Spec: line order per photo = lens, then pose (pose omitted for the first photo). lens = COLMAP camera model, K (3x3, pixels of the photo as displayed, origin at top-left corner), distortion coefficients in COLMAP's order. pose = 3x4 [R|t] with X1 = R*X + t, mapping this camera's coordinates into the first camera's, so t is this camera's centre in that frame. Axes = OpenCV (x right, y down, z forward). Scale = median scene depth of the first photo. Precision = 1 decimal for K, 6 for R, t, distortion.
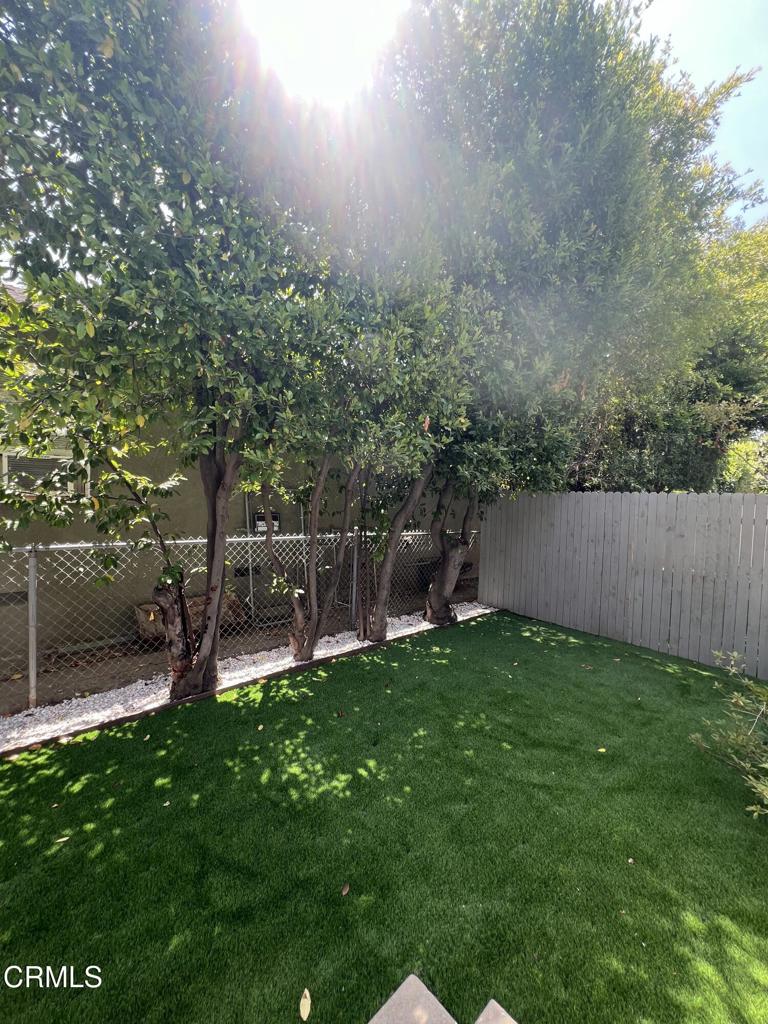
lens RADIAL K [[408.0, 0, 381.6], [0, 408.0, 511.4], [0, 0, 1]] dist [-0.000872, 0.000266]
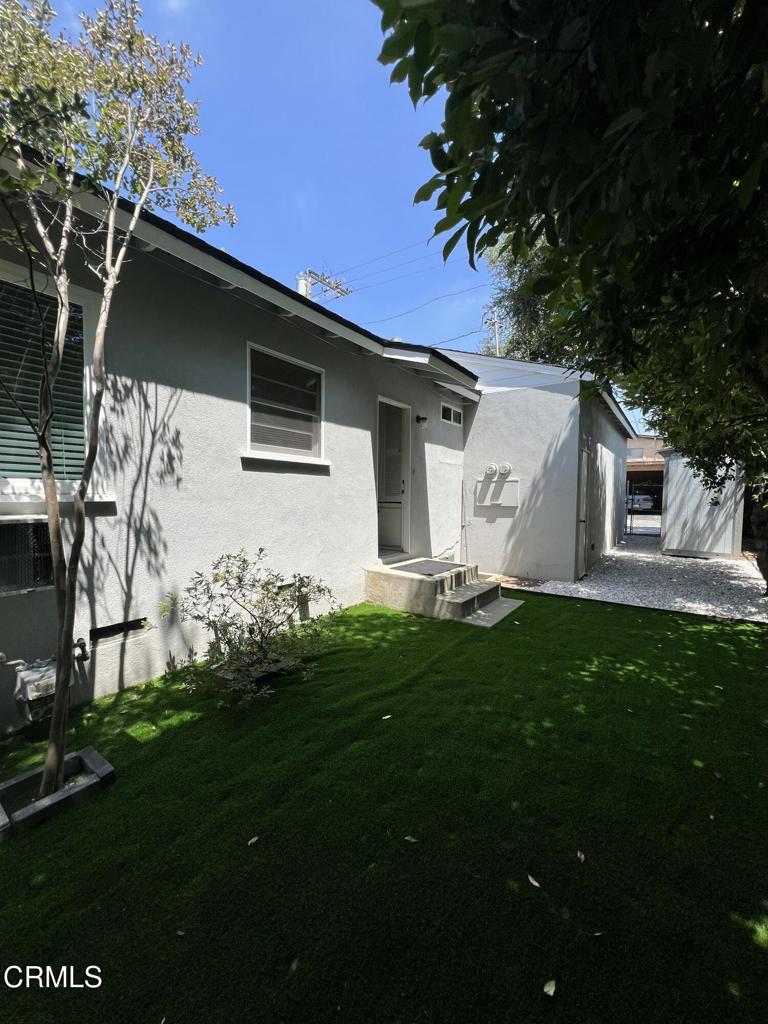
lens RADIAL K [[408.0, 0, 384.2], [0, 408.0, 510.5], [0, 0, 1]] dist [-0.000872, 0.000266]
pose [[-0.973537, -0.022233, -0.227446, 0.585260], [-0.040441, 0.996309, 0.075710, 0.051863], [0.224924, 0.082905, -0.970843, 1.405075]]
